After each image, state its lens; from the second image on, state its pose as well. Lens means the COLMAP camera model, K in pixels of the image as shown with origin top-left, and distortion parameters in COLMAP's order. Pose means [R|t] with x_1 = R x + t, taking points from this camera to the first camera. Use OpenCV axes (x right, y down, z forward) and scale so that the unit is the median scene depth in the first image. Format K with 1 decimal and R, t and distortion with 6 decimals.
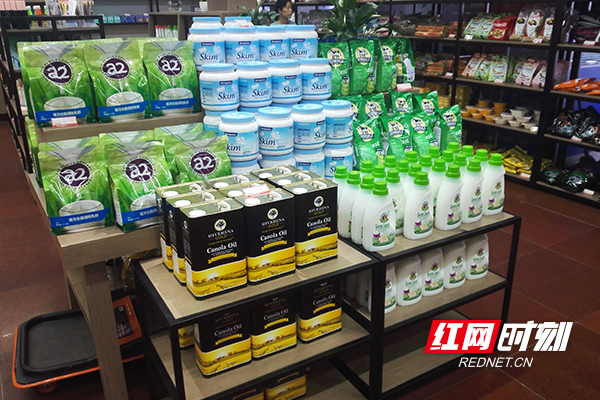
lens RADIAL K [[517.0, 0, 302.0], [0, 517.0, 204.0], [0, 0, 1]] dist [0.031589, -0.011672]
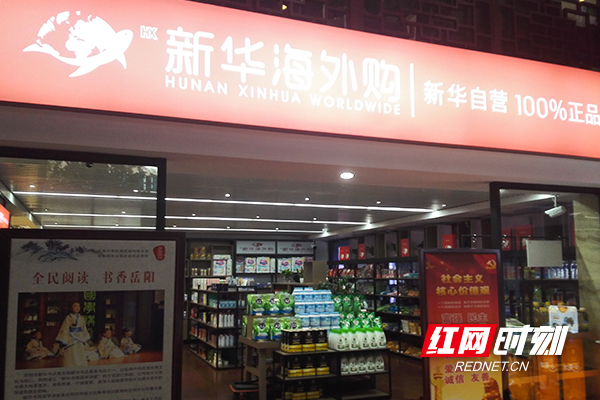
lens RADIAL K [[517.0, 0, 301.6], [0, 517.0, 201.8], [0, 0, 1]] dist [0.031589, -0.011672]
pose [[0.982277, -0.025914, -0.185633, 0.525010], [-0.066168, 0.878686, -0.472792, 0.812332], [0.175365, 0.476696, 0.861399, -2.375290]]
